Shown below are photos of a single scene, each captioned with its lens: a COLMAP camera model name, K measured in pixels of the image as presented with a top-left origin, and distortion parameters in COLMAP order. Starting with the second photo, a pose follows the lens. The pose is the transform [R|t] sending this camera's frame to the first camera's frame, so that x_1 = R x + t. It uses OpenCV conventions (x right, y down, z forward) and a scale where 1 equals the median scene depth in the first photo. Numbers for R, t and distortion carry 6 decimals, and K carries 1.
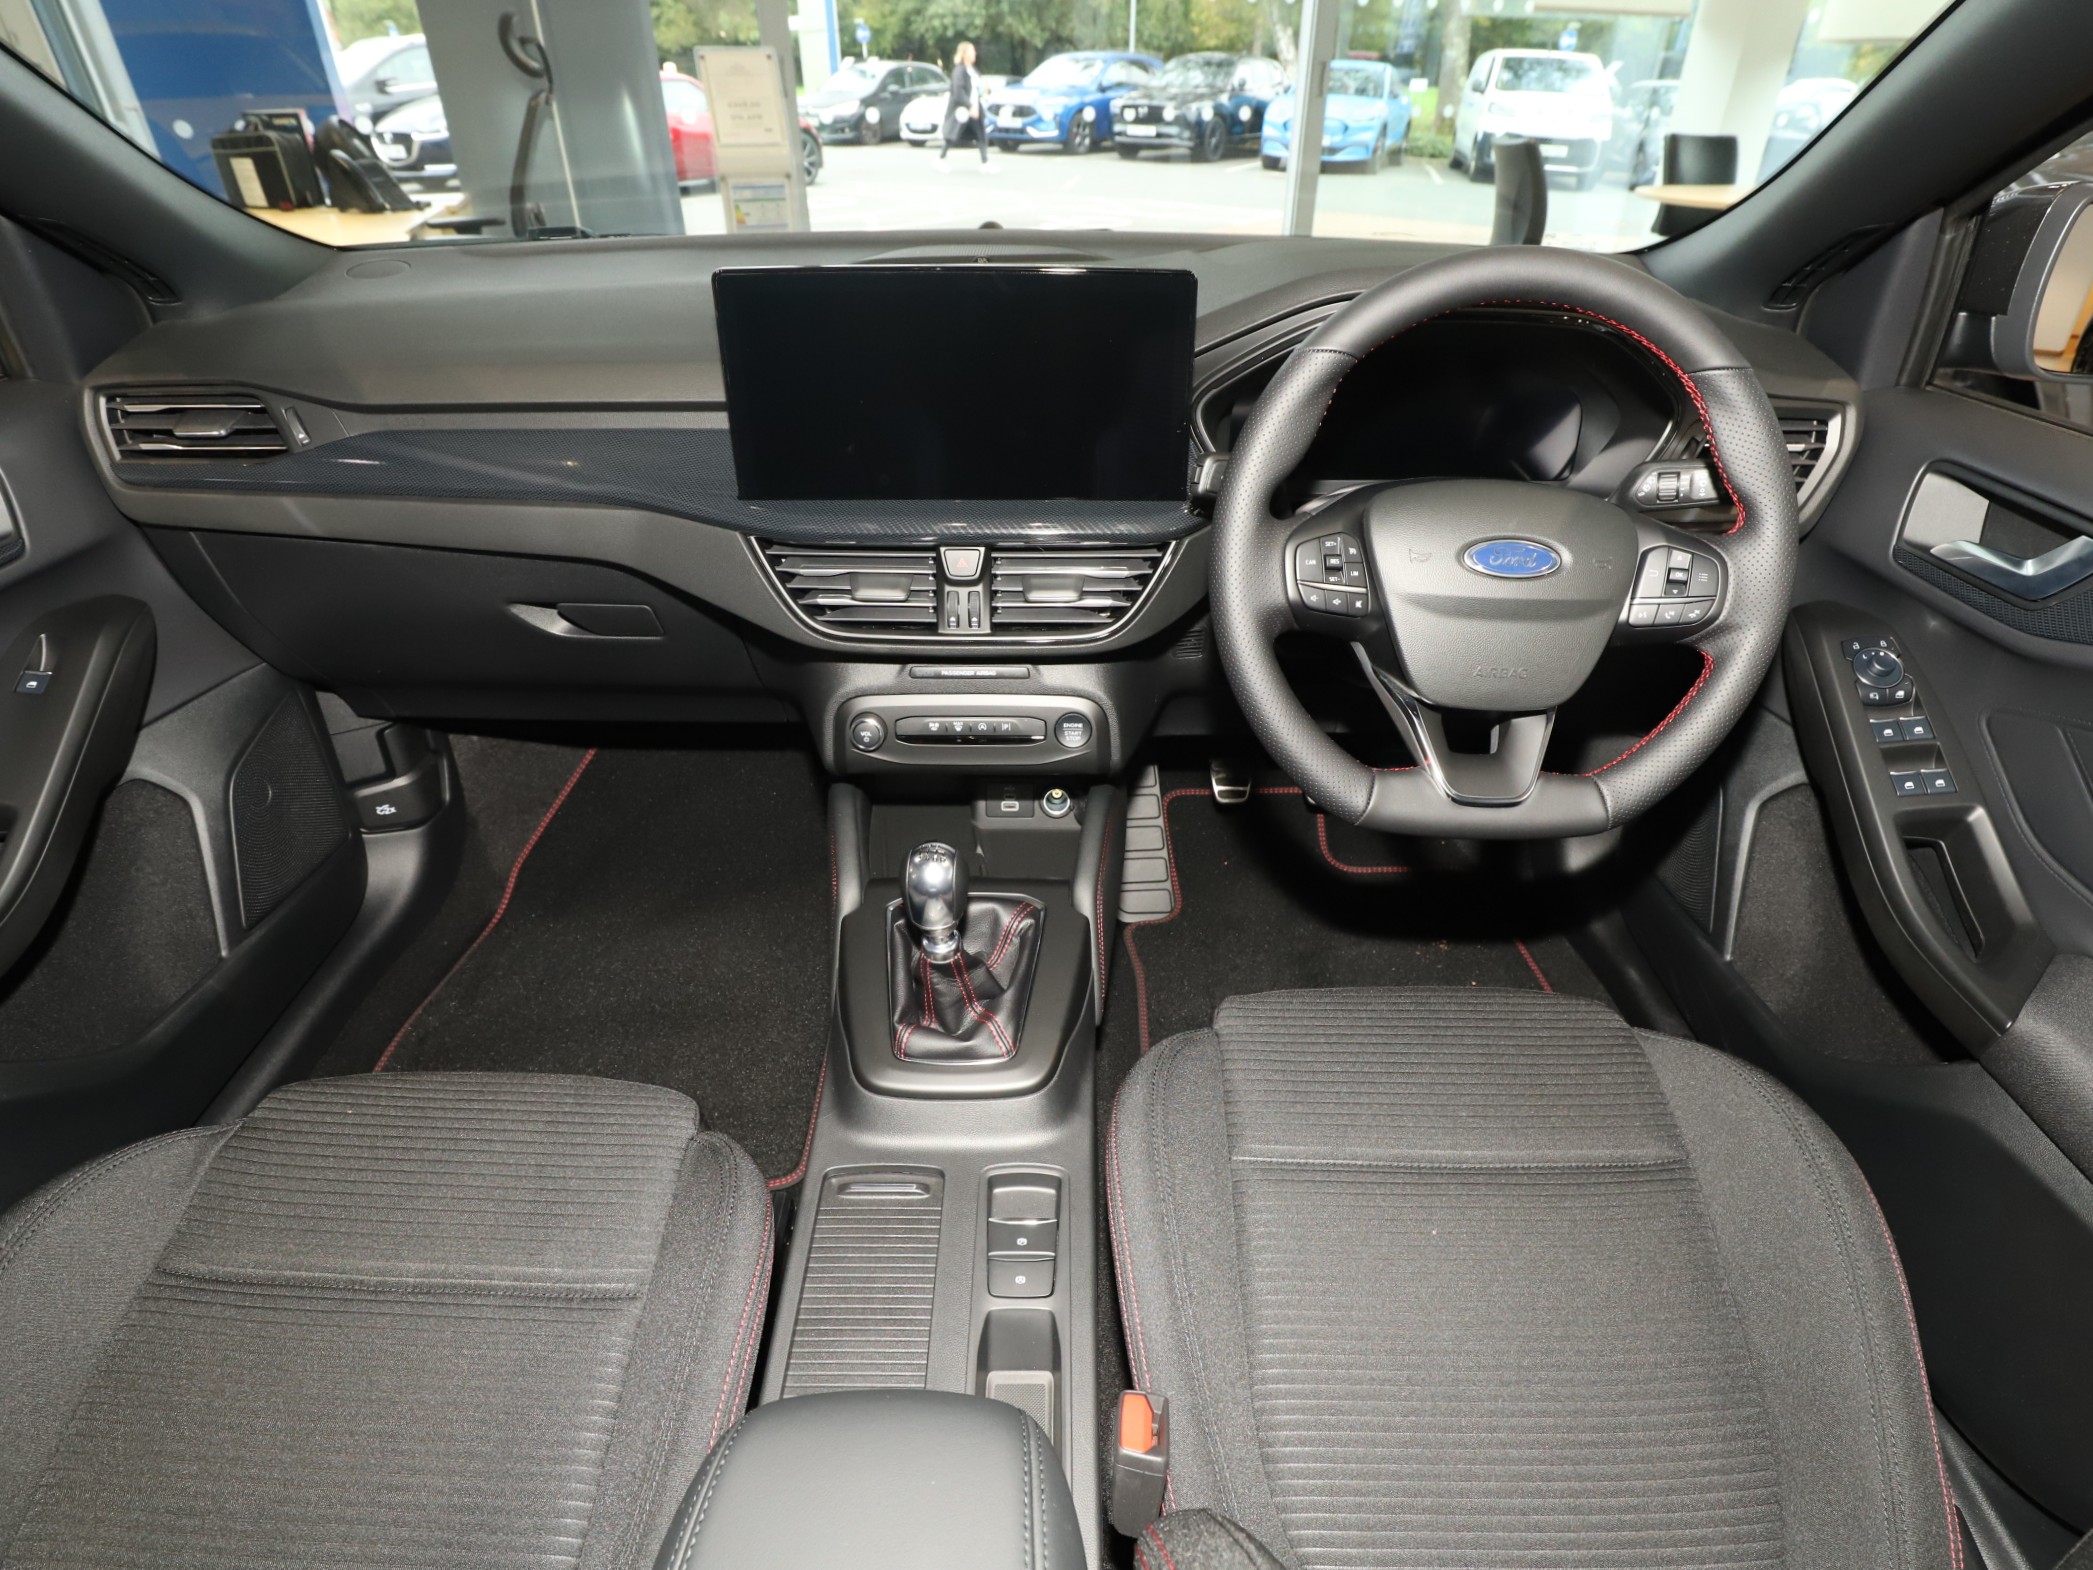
lens RADIAL K [[1089.8, 0, 1061.6], [0, 1089.8, 787.3], [0, 0, 1]] dist [-0.033806, 0.000656]
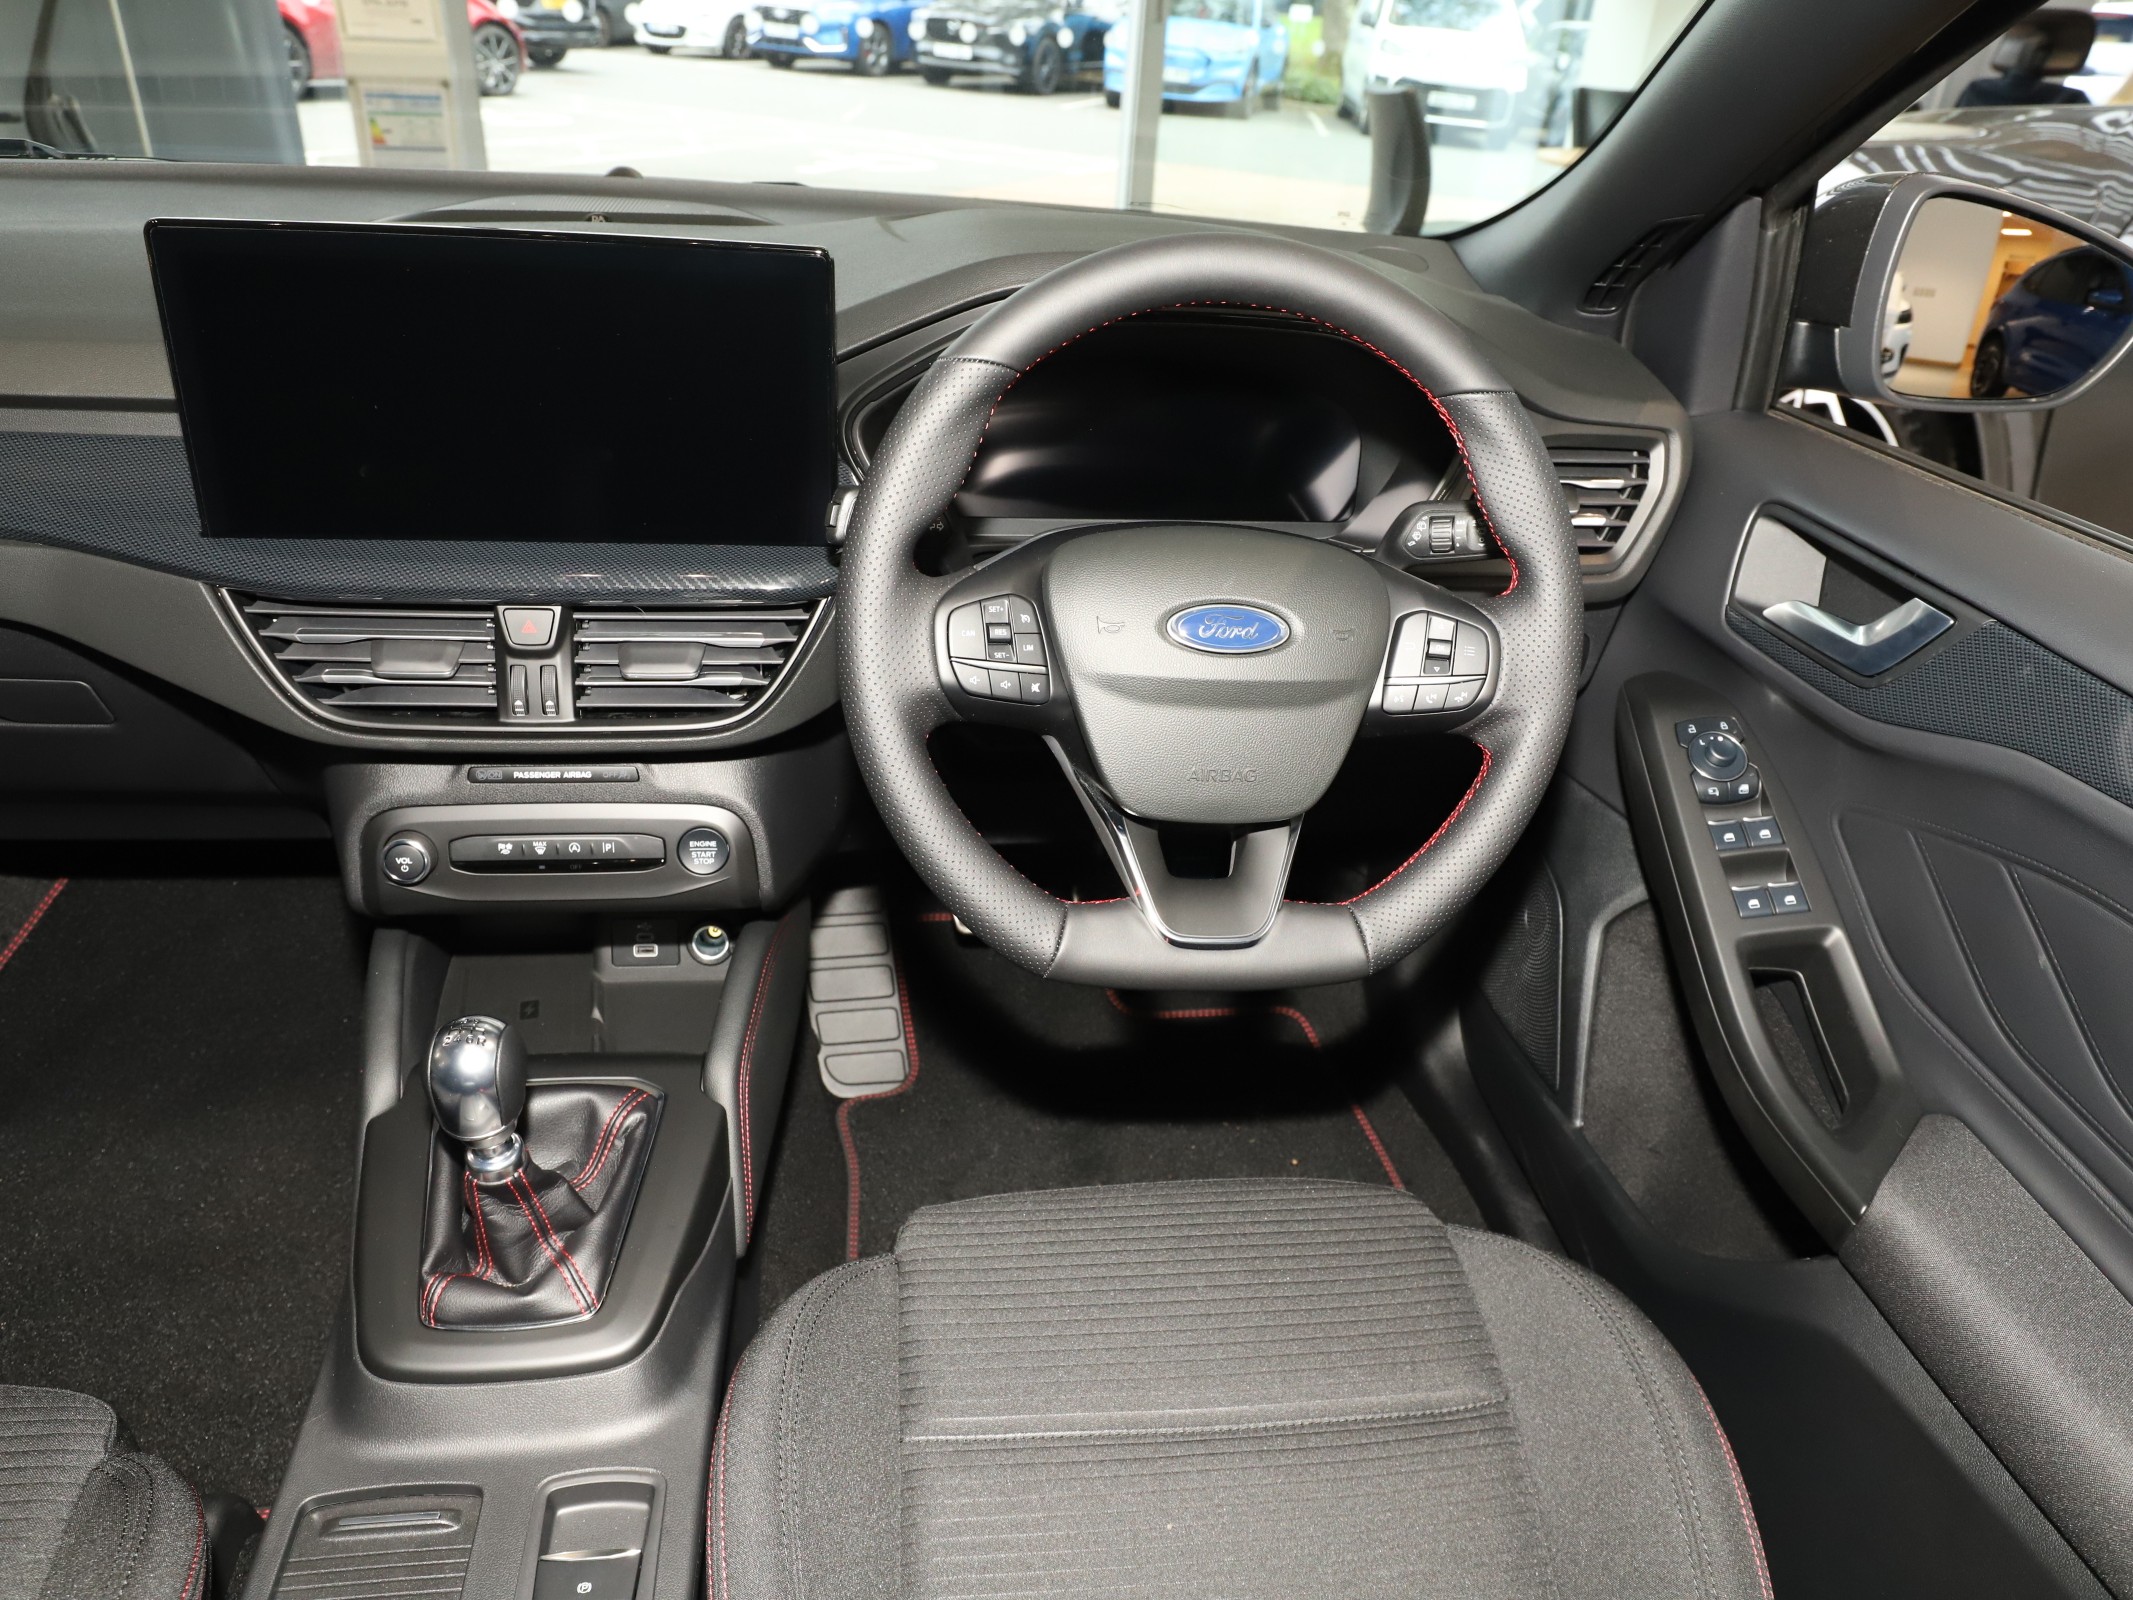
lens RADIAL K [[1432.4, 0, 1066.5], [0, 1432.4, 800.0], [0, 0, 1]] dist [-0.007631, -0.003224]
pose [[0.990119, -0.012450, 0.139677, 0.127706], [0.021515, 0.997745, -0.063583, -0.020971], [-0.138571, 0.065960, 0.988154, 0.007499]]
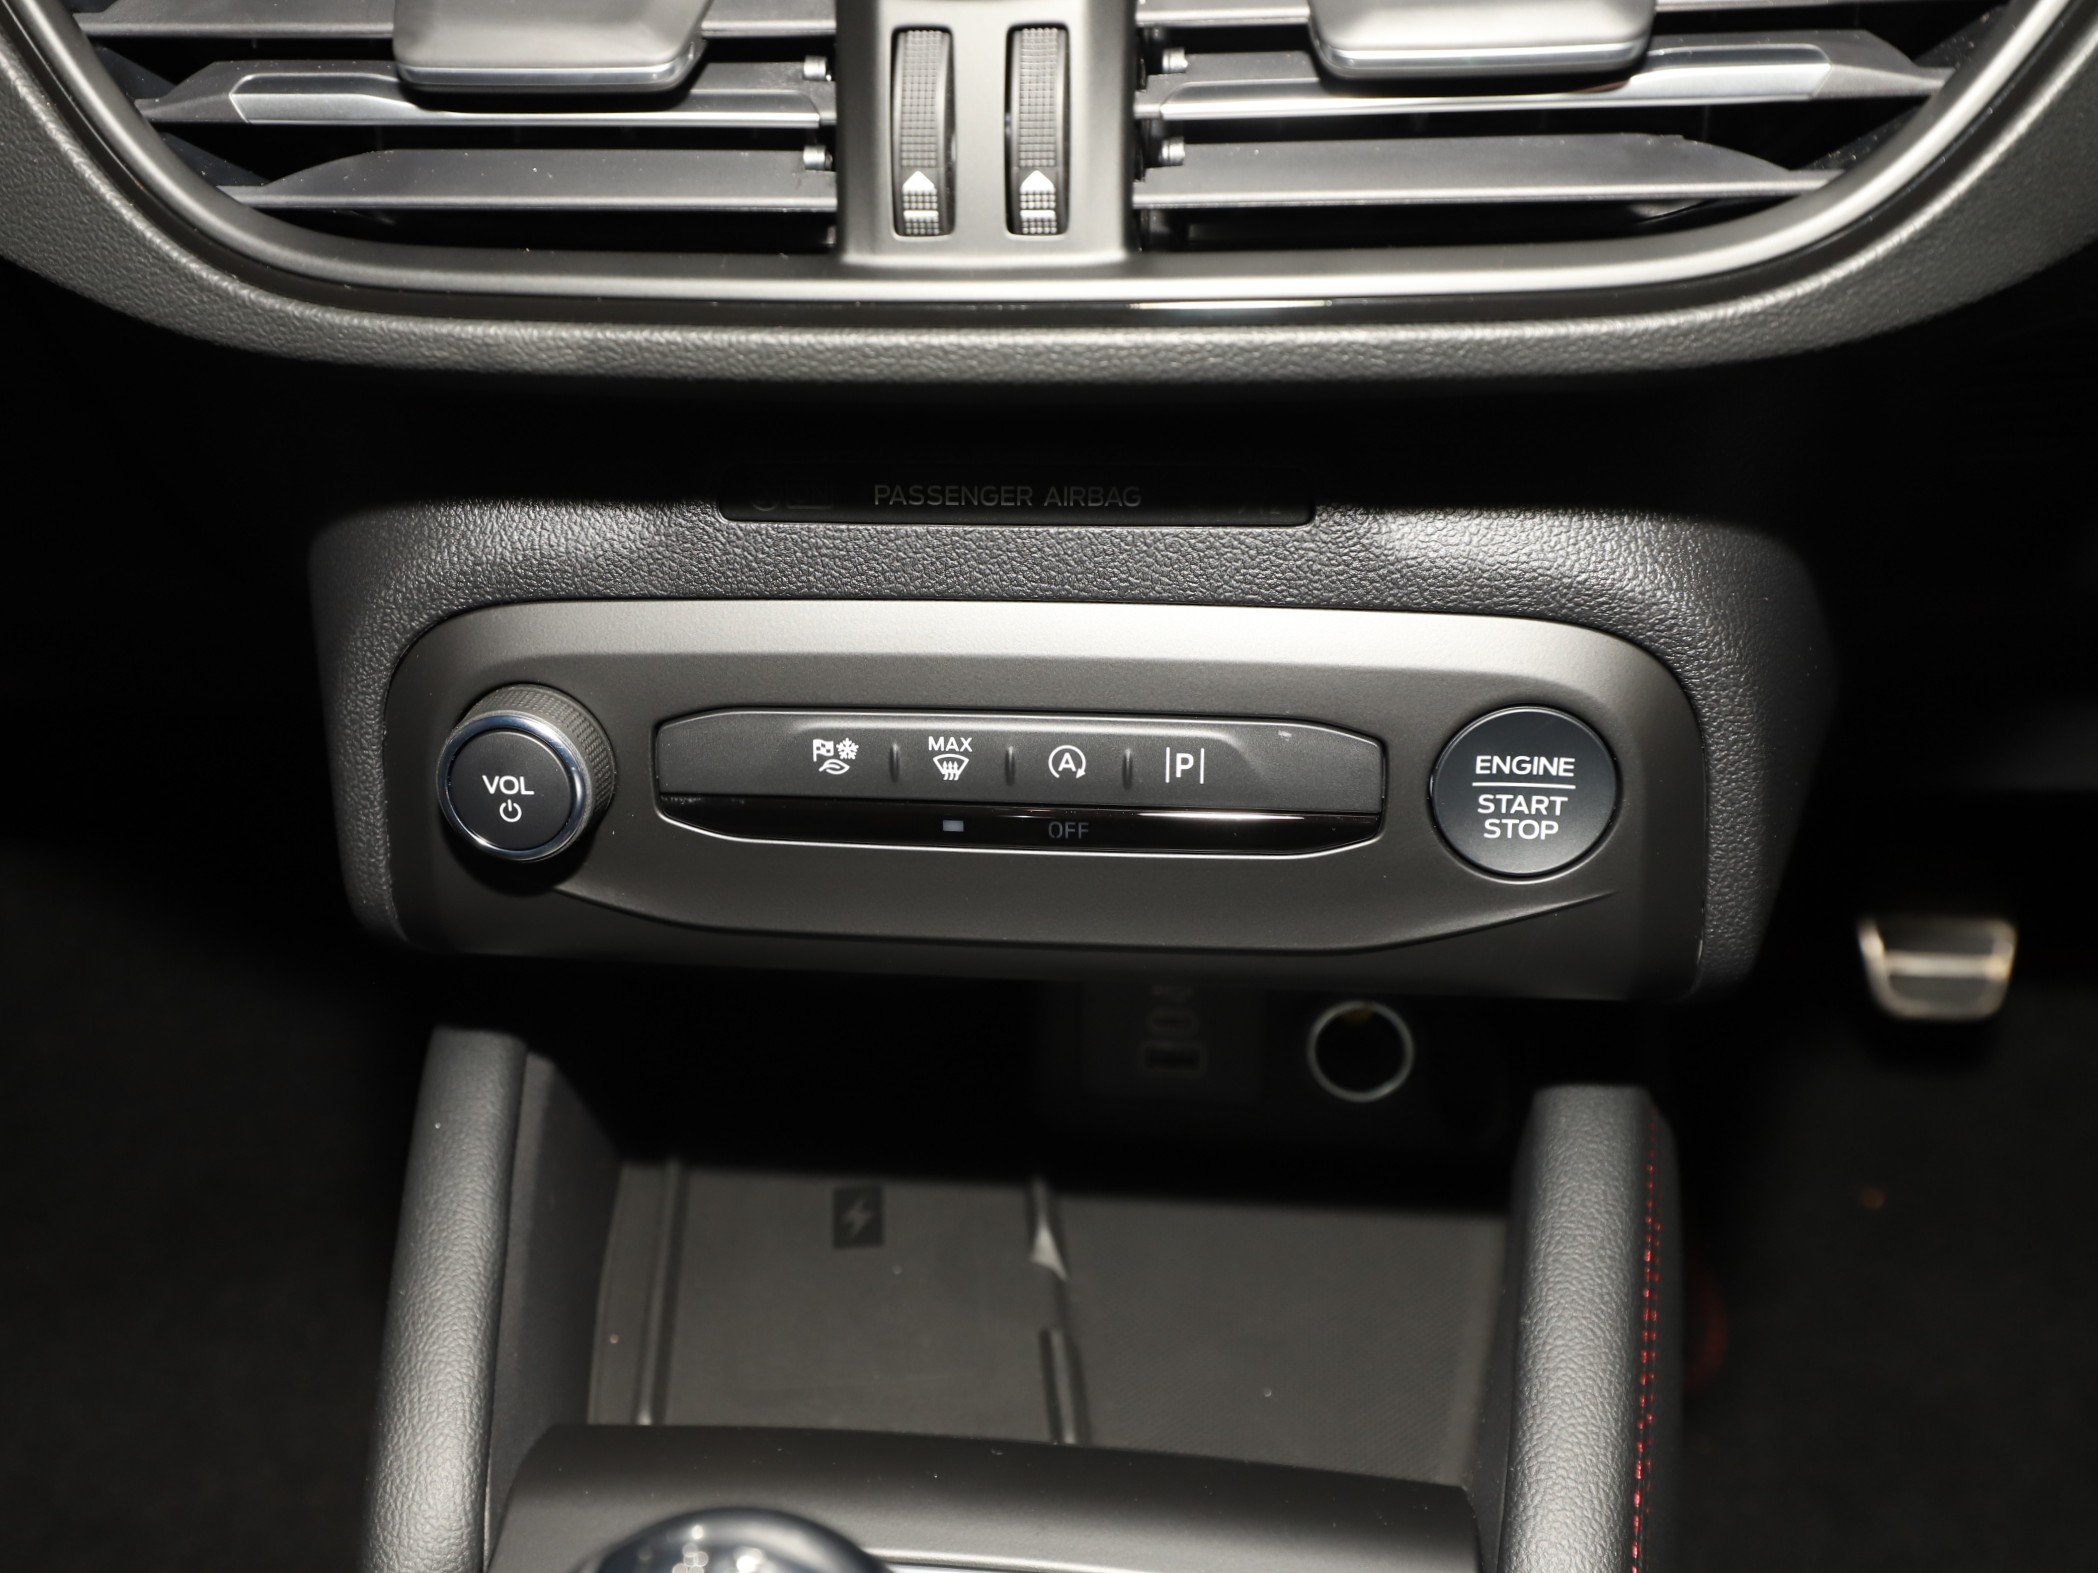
lens RADIAL K [[2102.5, 0, 916.8], [0, 2102.5, 787.6], [0, 0, 1]] dist [0.042700, 0.003483]
pose [[0.988657, 0.023641, -0.148321, -0.044966], [-0.026403, 0.999512, -0.016682, -0.046535], [0.147854, 0.020409, 0.988799, 0.646785]]
